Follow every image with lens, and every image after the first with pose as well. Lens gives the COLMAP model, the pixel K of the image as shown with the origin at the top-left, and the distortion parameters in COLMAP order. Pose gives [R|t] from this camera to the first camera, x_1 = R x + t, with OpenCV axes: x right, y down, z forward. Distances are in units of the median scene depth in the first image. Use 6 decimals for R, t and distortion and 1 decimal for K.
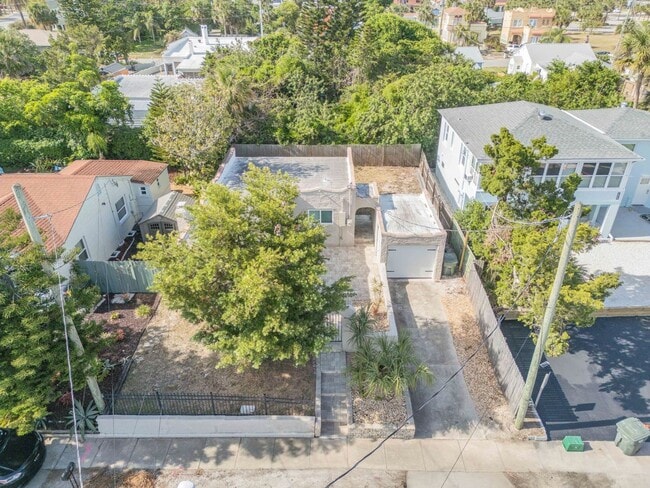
lens RADIAL K [[450.1, 0, 323.9], [0, 450.1, 245.1], [0, 0, 1]] dist [0.051815, -0.038771]
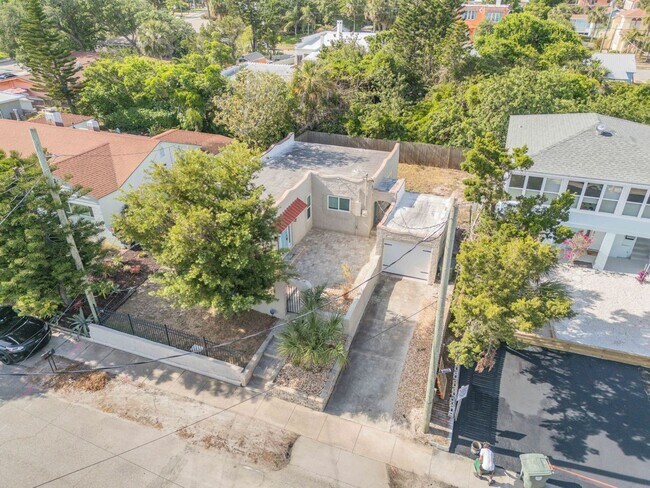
lens RADIAL K [[450.1, 0, 329.9], [0, 450.1, 245.0], [0, 0, 1]] dist [0.051815, -0.038771]
pose [[0.940840, 0.176865, -0.289030, 0.309824], [-0.175563, 0.983991, 0.030643, 0.004477], [0.289823, 0.021913, 0.956829, -0.011946]]
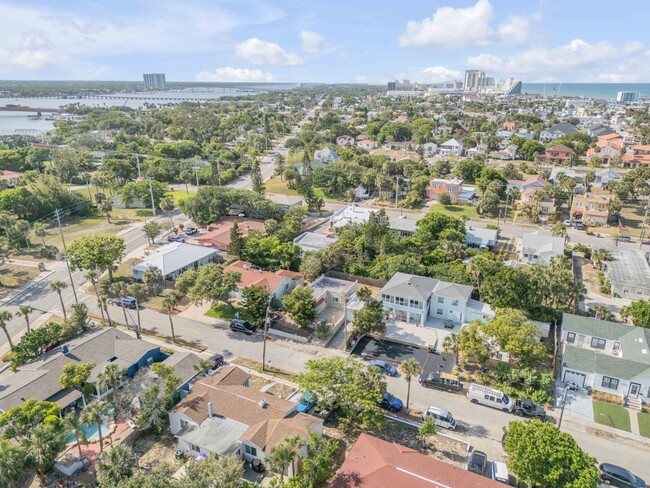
lens RADIAL K [[450.1, 0, 329.0], [0, 450.1, 242.2], [0, 0, 1]] dist [0.051815, -0.038771]
pose [[0.903877, 0.146977, -0.401751, 1.353026], [-0.220388, 0.964897, -0.142839, 0.019132], [0.366654, 0.217650, 0.904540, -2.390697]]
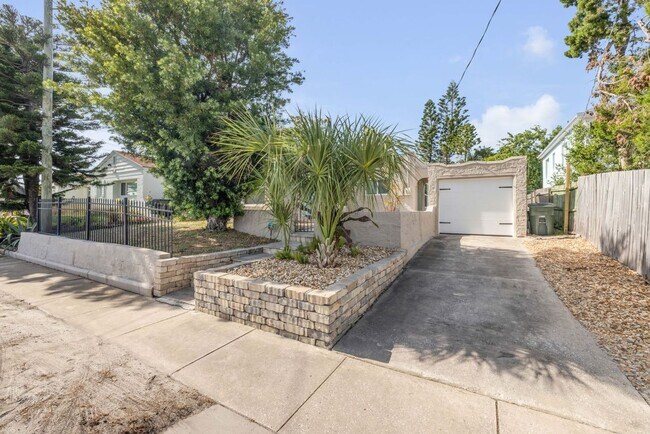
lens RADIAL K [[277.7, 0, 323.6], [0, 277.7, 211.1], [0, 0, 1]] dist [-0.007118, 0.002679]
pose [[0.871229, 0.006676, -0.490832, 0.196402], [-0.258982, 0.855672, -0.448055, 0.296792], [0.417000, 0.517475, 0.747215, 0.557145]]
